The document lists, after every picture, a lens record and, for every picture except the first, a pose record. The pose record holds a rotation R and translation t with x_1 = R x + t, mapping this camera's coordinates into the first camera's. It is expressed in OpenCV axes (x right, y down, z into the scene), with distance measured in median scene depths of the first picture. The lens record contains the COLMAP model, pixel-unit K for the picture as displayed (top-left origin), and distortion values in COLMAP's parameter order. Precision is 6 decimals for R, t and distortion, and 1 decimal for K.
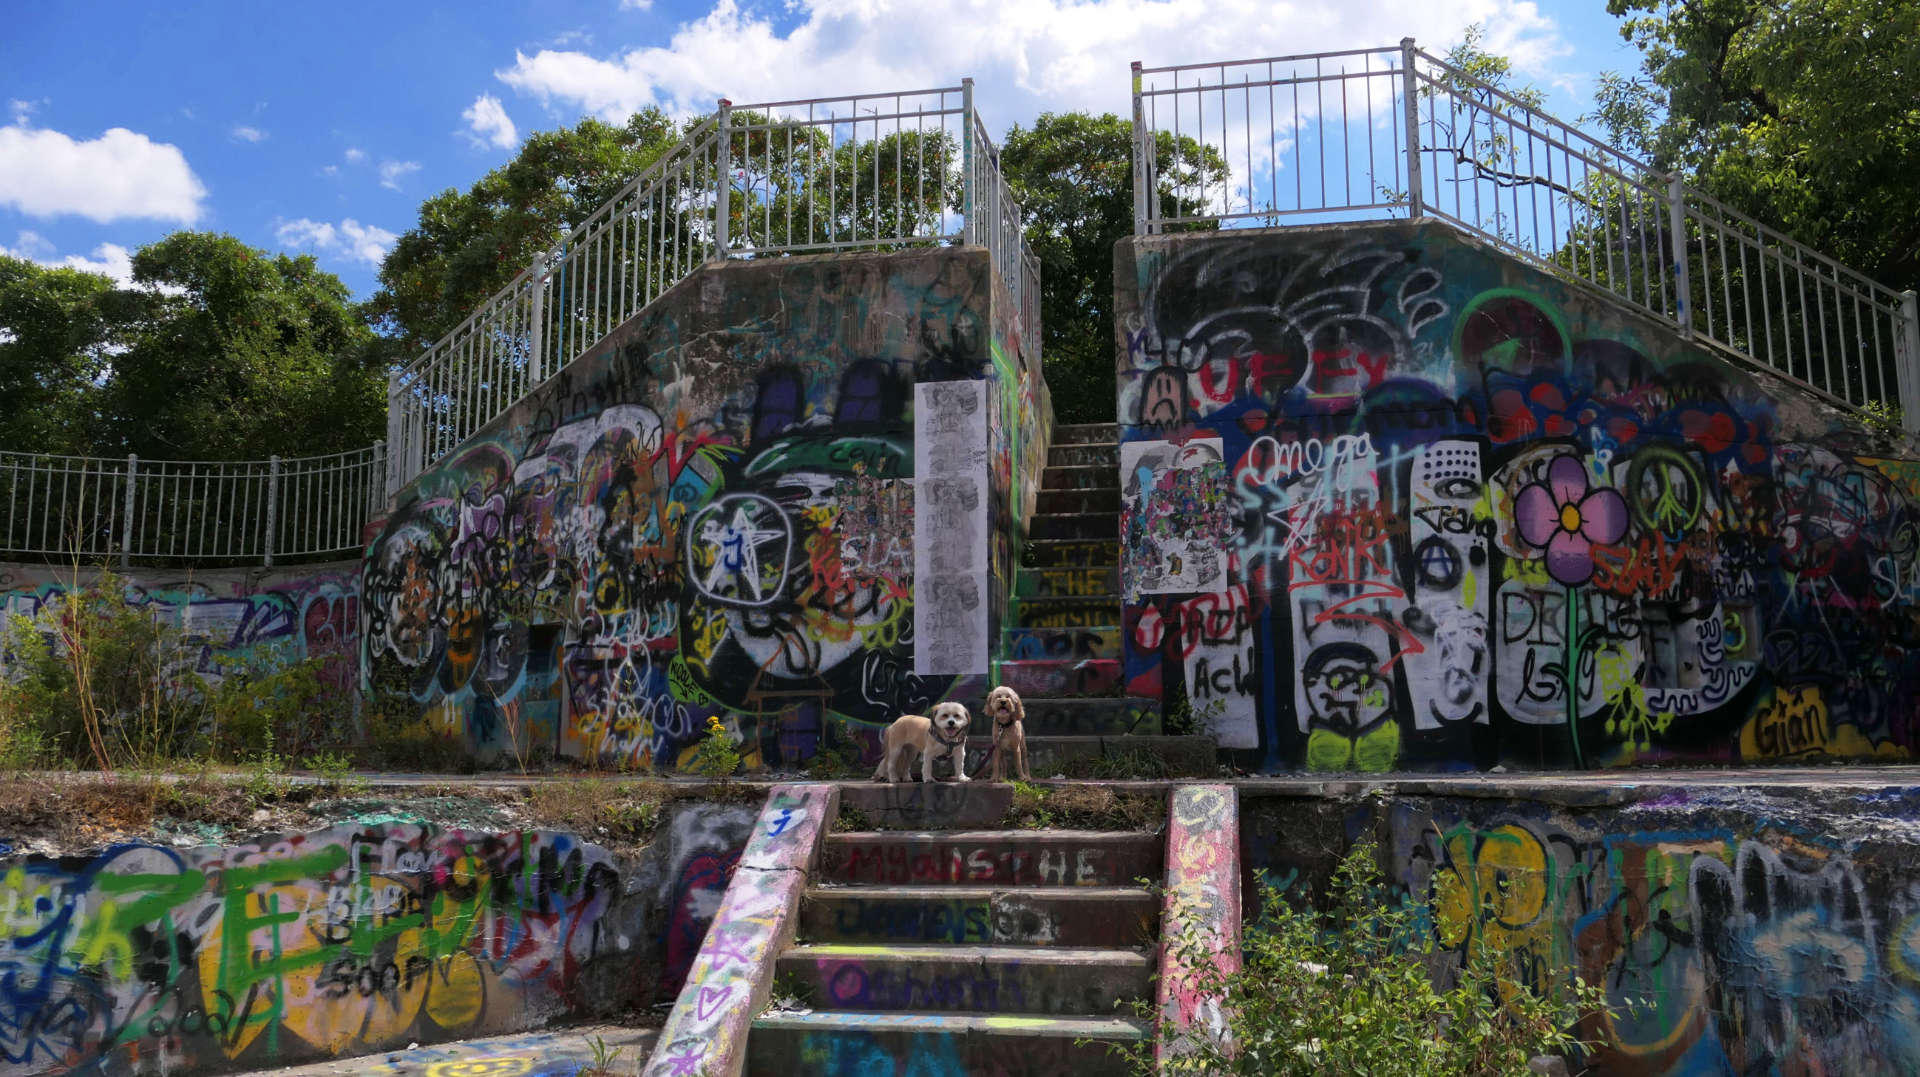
lens RADIAL K [[1422.5, 0, 959.3], [0, 1422.5, 569.8], [0, 0, 1]] dist [0.000195, -0.003336]
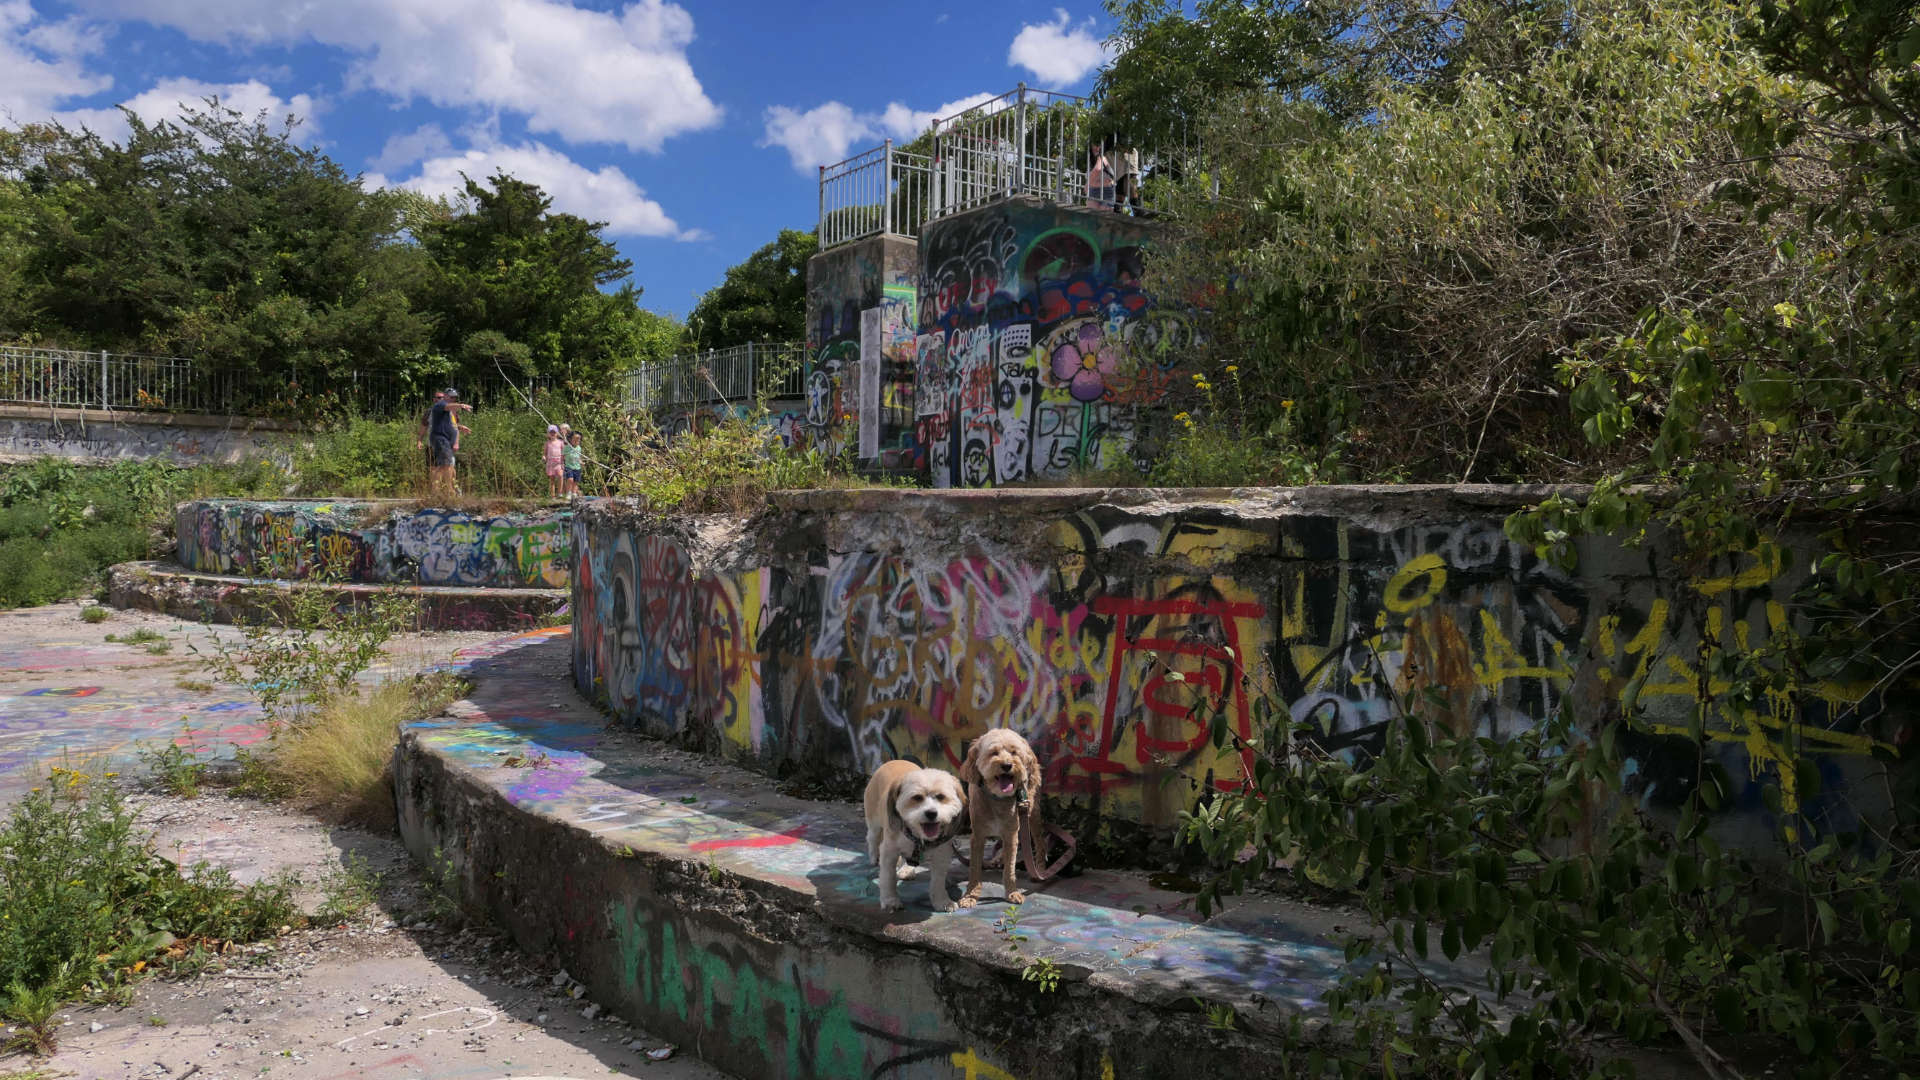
lens RADIAL K [[1422.5, 0, 959.3], [0, 1422.5, 571.3], [0, 0, 1]] dist [0.000195, -0.003336]
pose [[0.690287, 0.042566, -0.722282, 1.607937], [0.080294, 0.987595, 0.134940, -0.031258], [0.719066, -0.151142, 0.678306, -0.321344]]
